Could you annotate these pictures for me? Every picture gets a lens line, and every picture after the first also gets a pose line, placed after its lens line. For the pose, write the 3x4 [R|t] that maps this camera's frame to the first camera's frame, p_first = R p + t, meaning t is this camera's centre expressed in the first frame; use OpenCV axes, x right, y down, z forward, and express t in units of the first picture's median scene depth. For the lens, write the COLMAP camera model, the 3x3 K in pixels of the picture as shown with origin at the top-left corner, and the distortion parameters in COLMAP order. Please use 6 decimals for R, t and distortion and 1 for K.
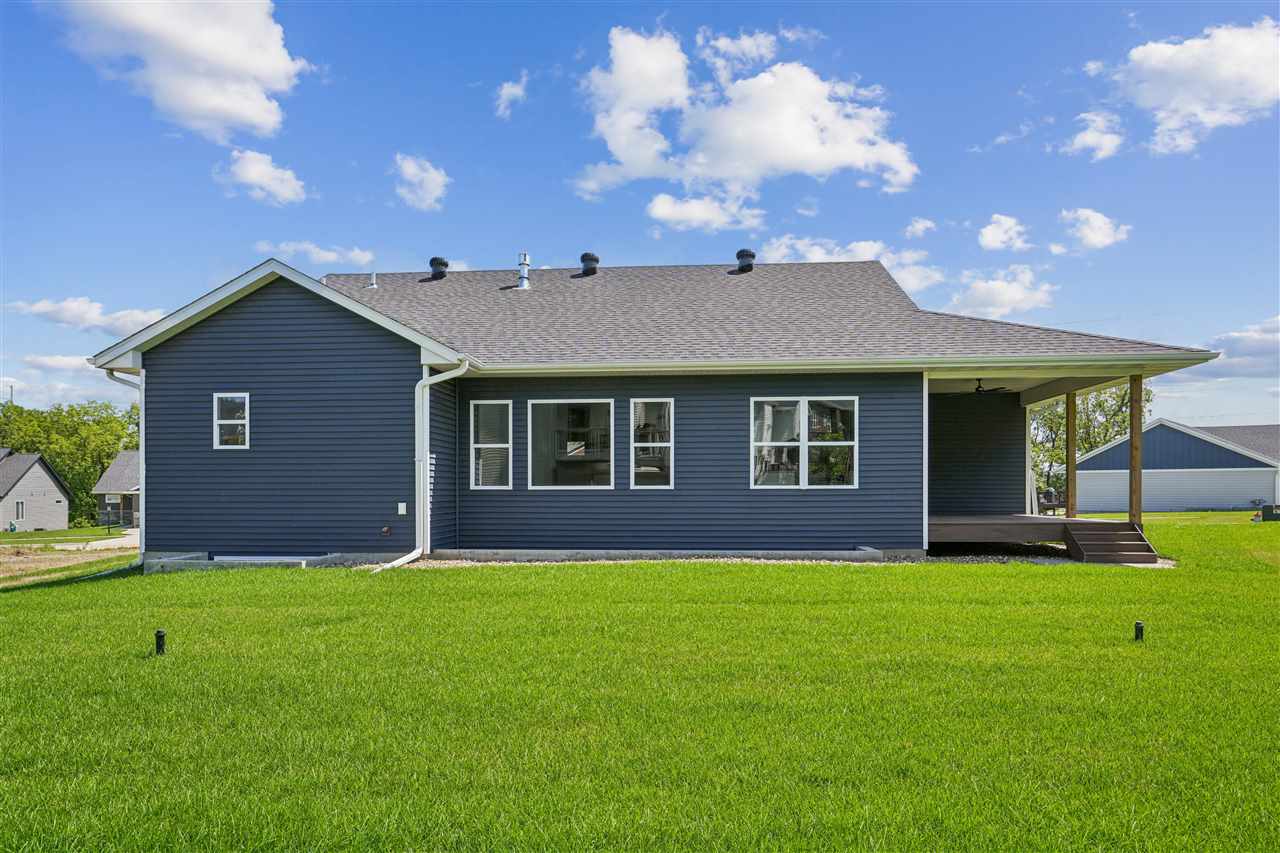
lens RADIAL K [[888.6, 0, 640.0], [0, 888.6, 426.5], [0, 0, 1]] dist [0.003748, 0.001731]
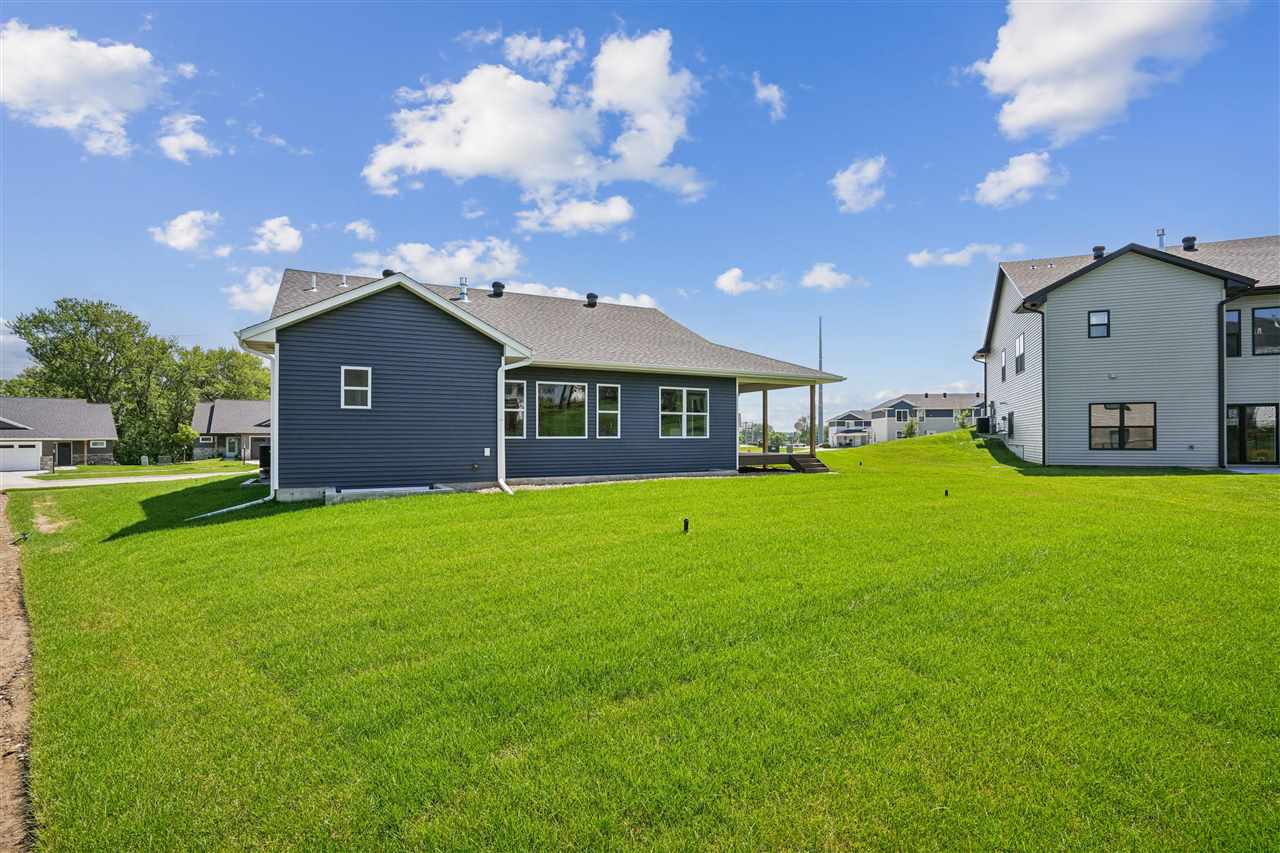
lens RADIAL K [[591.1, 0, 632.8], [0, 591.1, 432.0], [0, 0, 1]] dist [-0.059449, 0.019719]
pose [[0.843983, 0.004644, 0.536349, -0.573618], [-0.035136, 0.998293, 0.046645, 0.004864], [-0.535217, -0.058212, 0.842706, 0.044859]]
